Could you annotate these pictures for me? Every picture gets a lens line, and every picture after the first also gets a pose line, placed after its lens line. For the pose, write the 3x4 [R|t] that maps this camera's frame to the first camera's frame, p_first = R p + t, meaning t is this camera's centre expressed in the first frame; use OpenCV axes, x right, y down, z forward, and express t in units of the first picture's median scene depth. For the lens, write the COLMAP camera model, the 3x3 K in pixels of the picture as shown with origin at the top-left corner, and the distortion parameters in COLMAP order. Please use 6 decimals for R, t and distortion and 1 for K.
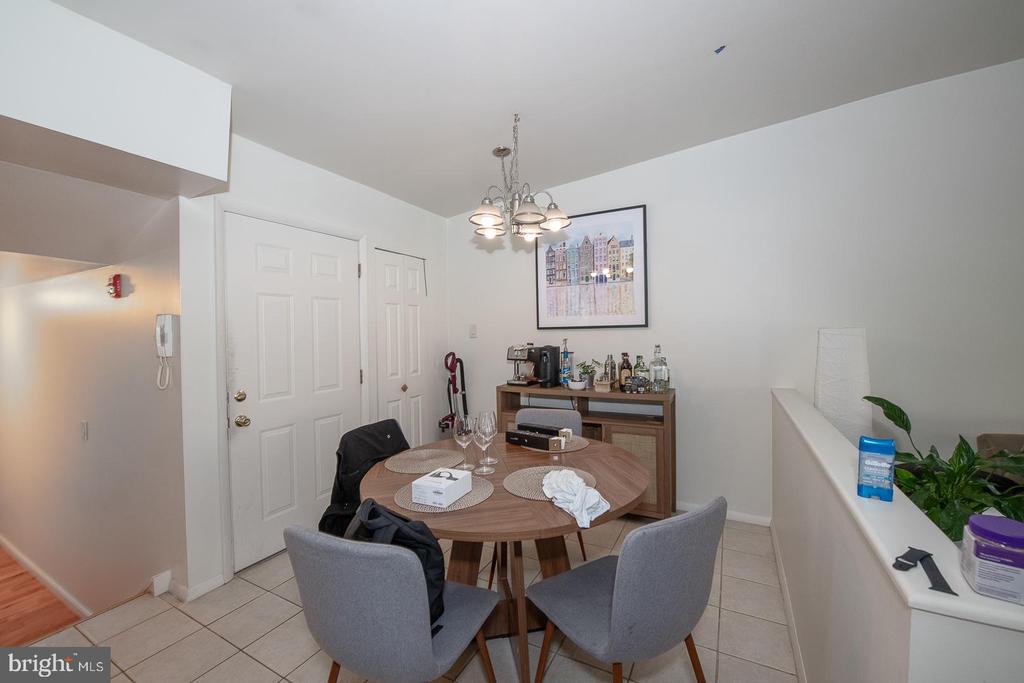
lens RADIAL K [[409.7, 0, 515.7], [0, 409.7, 338.7], [0, 0, 1]] dist [-0.020032, -0.001226]
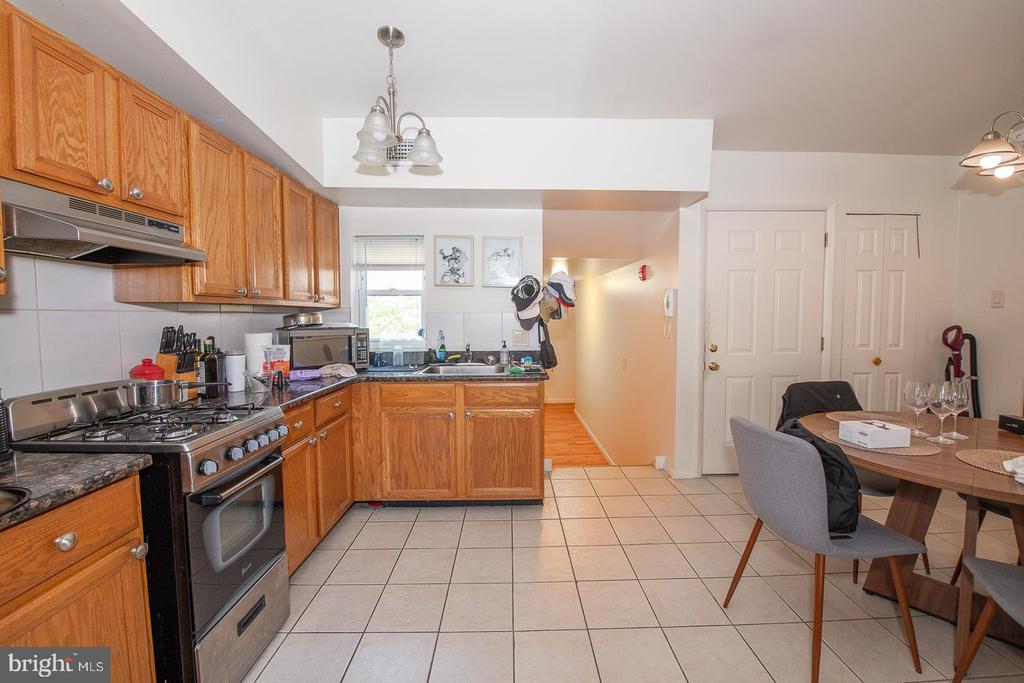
lens RADIAL K [[409.7, 0, 517.0], [0, 409.7, 339.0], [0, 0, 1]] dist [-0.020032, -0.001226]
pose [[0.488440, 0.061202, -0.870449, 0.166404], [-0.011581, 0.997904, 0.063665, 0.030369], [0.872521, -0.021016, 0.488125, -0.212775]]
